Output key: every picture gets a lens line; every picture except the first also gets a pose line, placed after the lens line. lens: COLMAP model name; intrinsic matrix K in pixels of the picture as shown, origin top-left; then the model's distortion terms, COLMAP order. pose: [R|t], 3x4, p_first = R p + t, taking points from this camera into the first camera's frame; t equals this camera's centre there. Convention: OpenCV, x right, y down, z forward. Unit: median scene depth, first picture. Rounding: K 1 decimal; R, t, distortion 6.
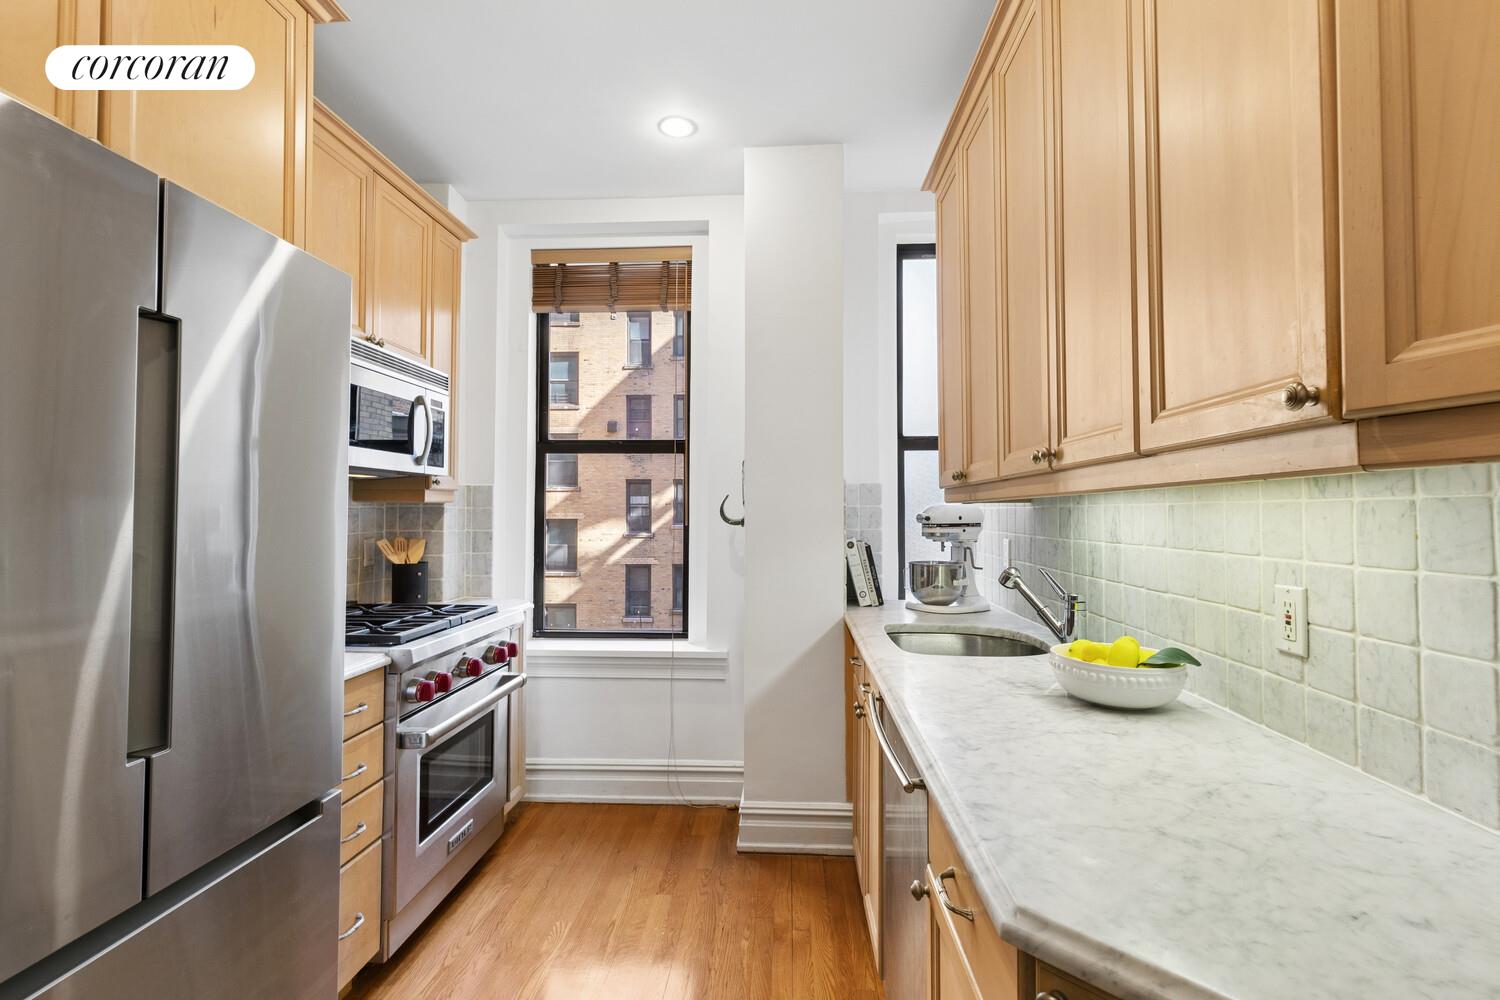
lens RADIAL K [[686.8, 0, 750.4], [0, 686.8, 506.8], [0, 0, 1]] dist [0.010901, 0.000135]
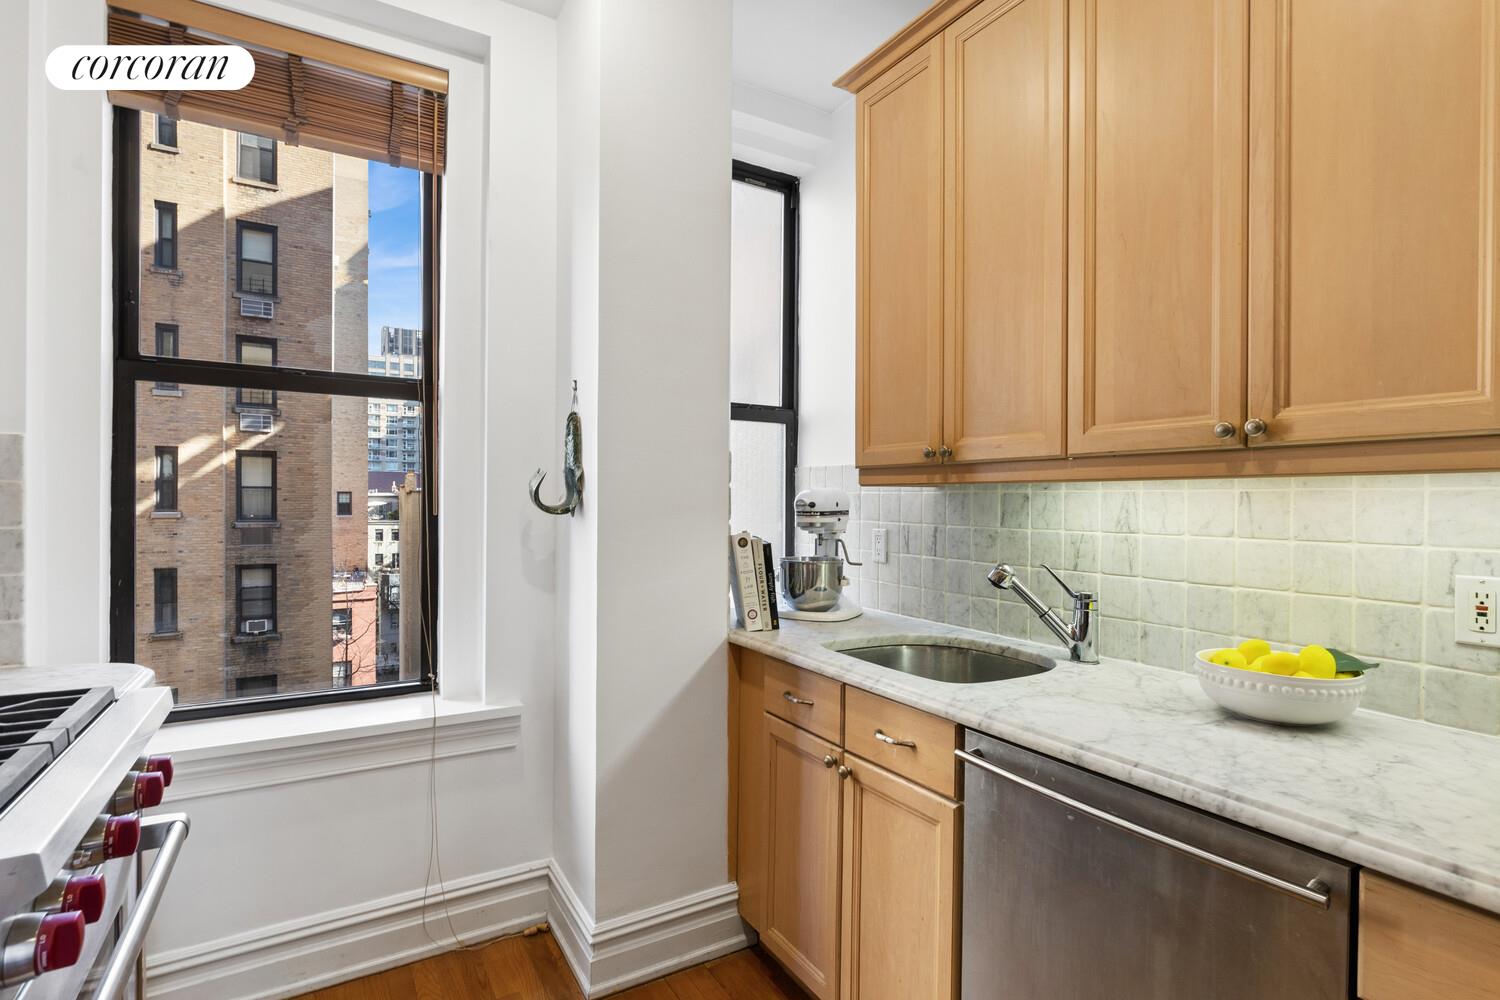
lens RADIAL K [[741.0, 0, 754.4], [0, 741.0, 515.4], [0, 0, 1]] dist [-0.001290, 0.001035]
pose [[0.823483, -0.006309, 0.567306, -0.307307], [-0.011792, 0.999532, 0.028232, 0.005552], [-0.567218, -0.029938, 0.823023, 0.344643]]
